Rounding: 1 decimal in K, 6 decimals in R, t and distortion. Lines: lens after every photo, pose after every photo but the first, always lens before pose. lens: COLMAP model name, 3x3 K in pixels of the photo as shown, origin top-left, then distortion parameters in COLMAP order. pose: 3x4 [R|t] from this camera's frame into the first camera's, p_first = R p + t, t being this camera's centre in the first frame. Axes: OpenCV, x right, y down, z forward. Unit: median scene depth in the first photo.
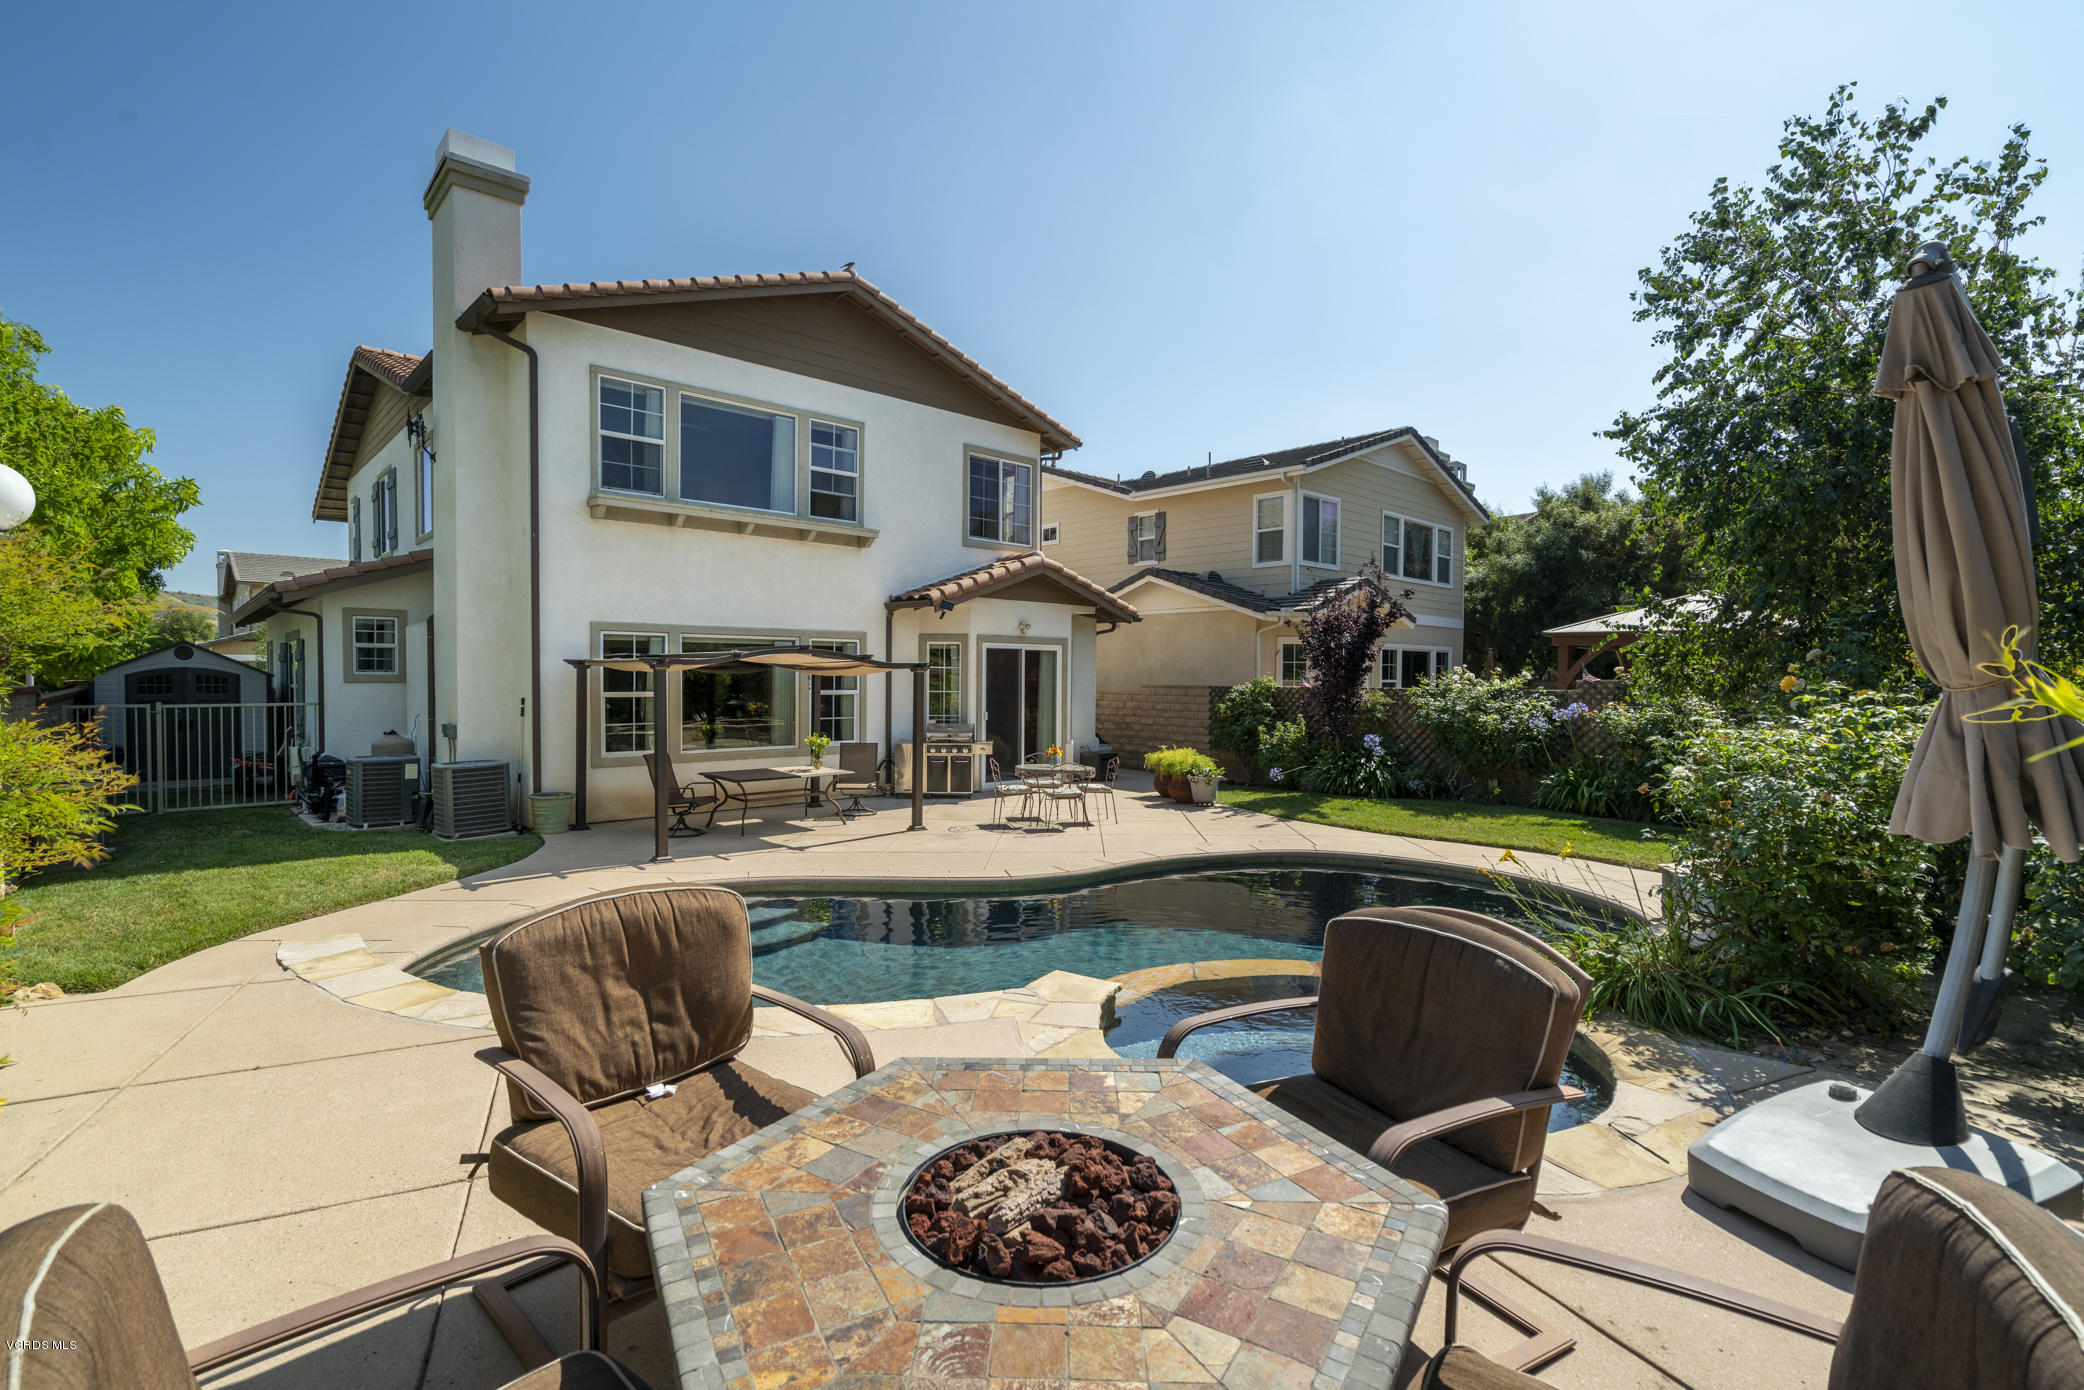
lens RADIAL K [[950.5, 0, 1013.2], [0, 950.5, 693.0], [0, 0, 1]] dist [-0.001708, 0.000068]
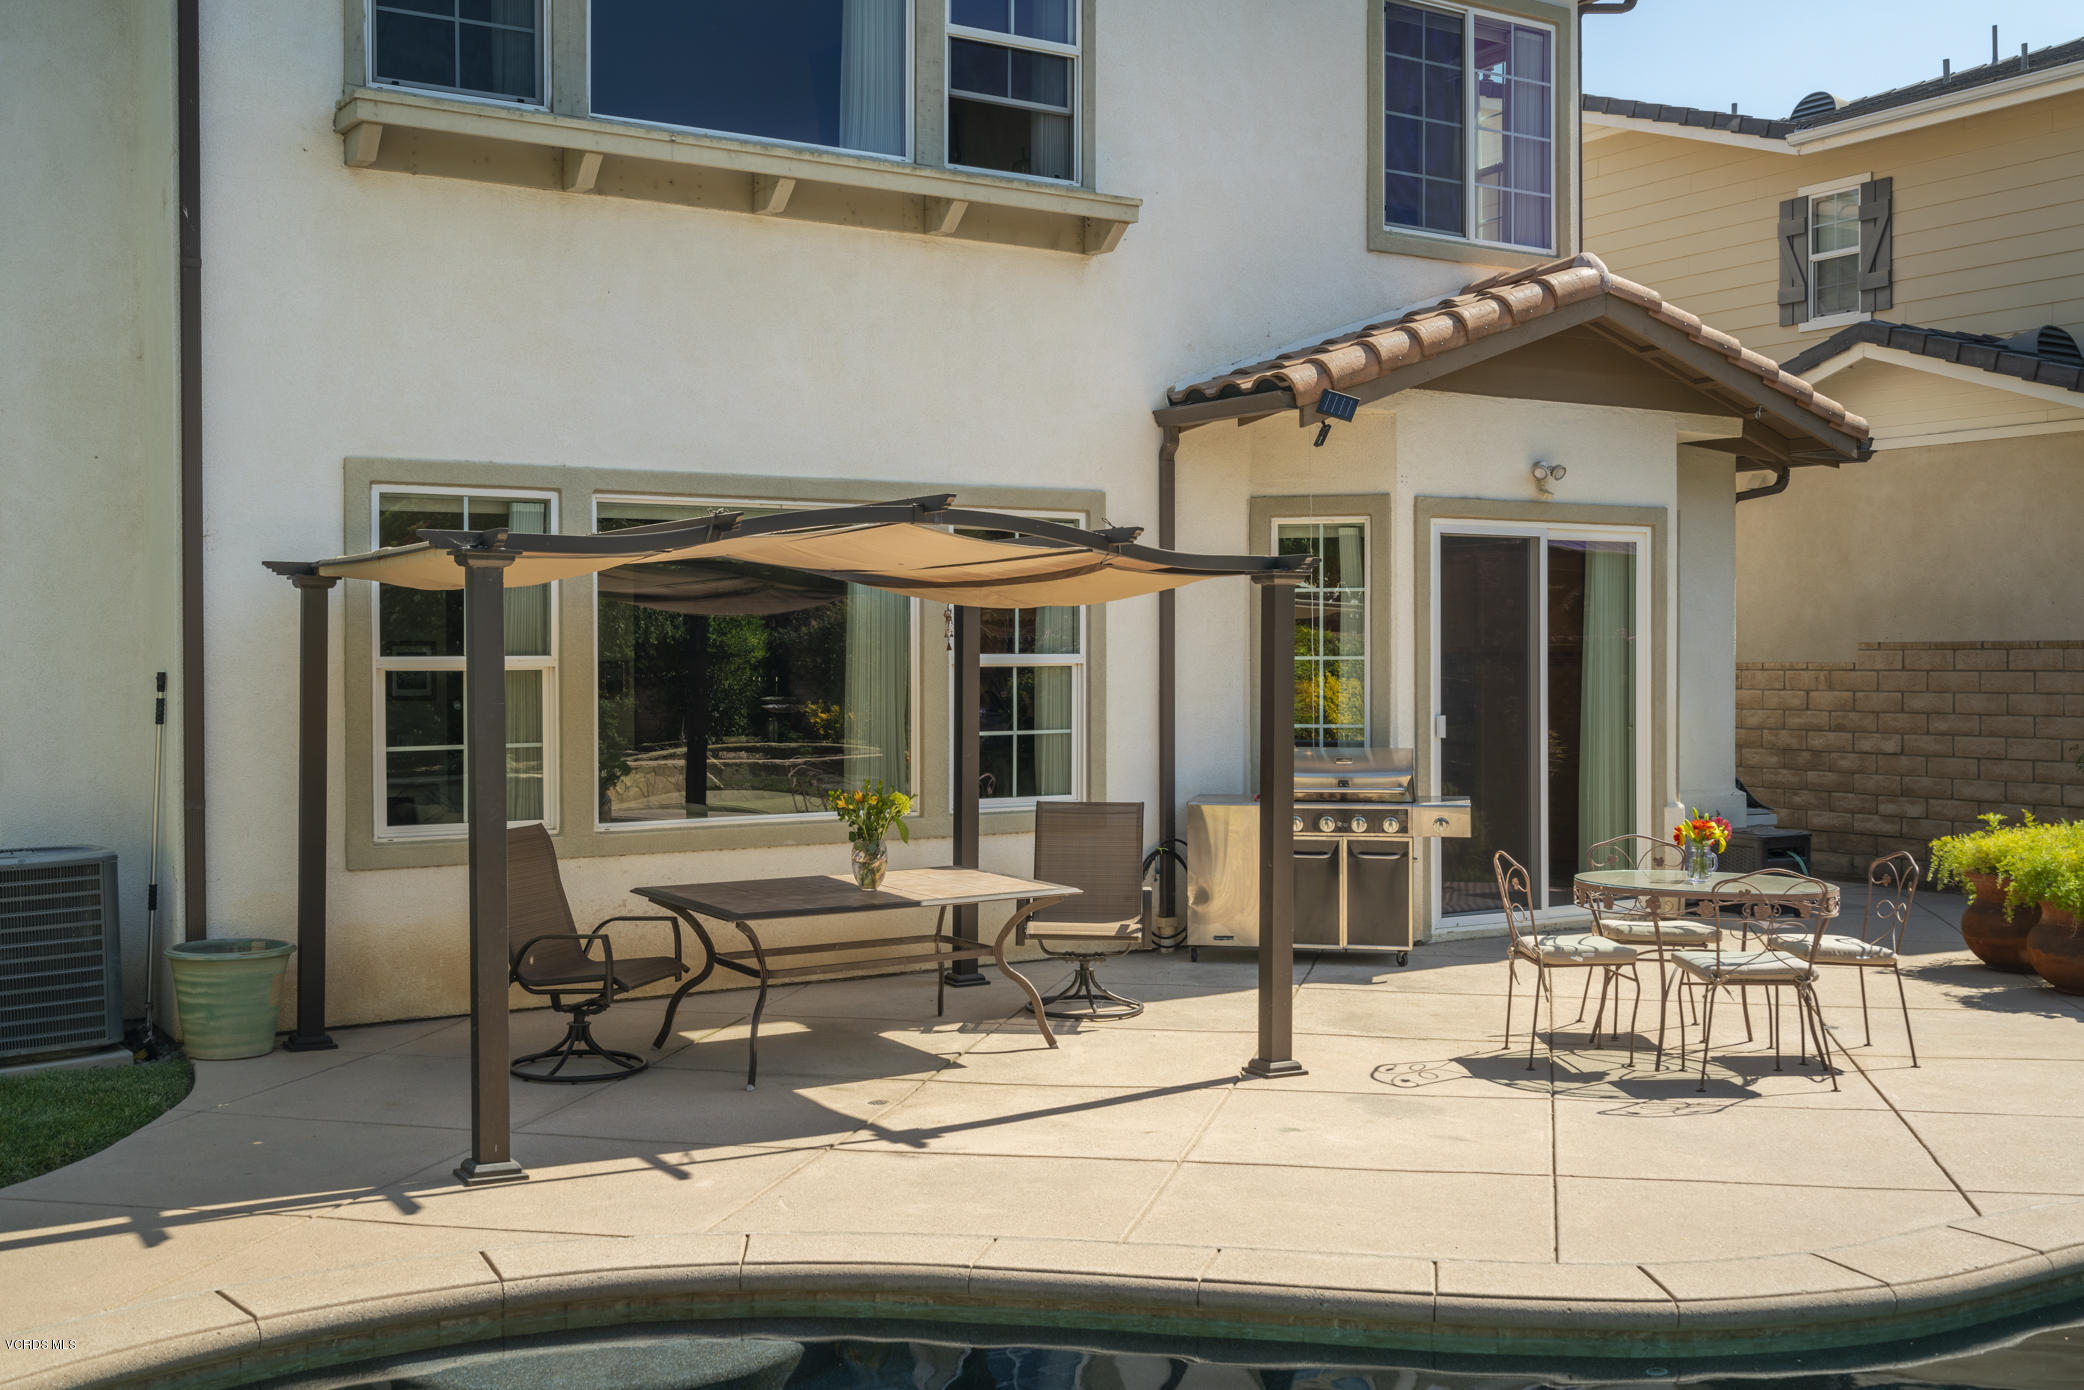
lens RADIAL K [[2135.5, 0, 1044.1], [0, 2135.5, 662.6], [0, 0, 1]] dist [-0.007228, 0.003909]
pose [[0.986000, -0.007068, -0.166597, -0.045905], [0.004838, 0.999893, -0.013785, 0.011567], [0.166676, 0.012786, 0.985929, 0.218351]]
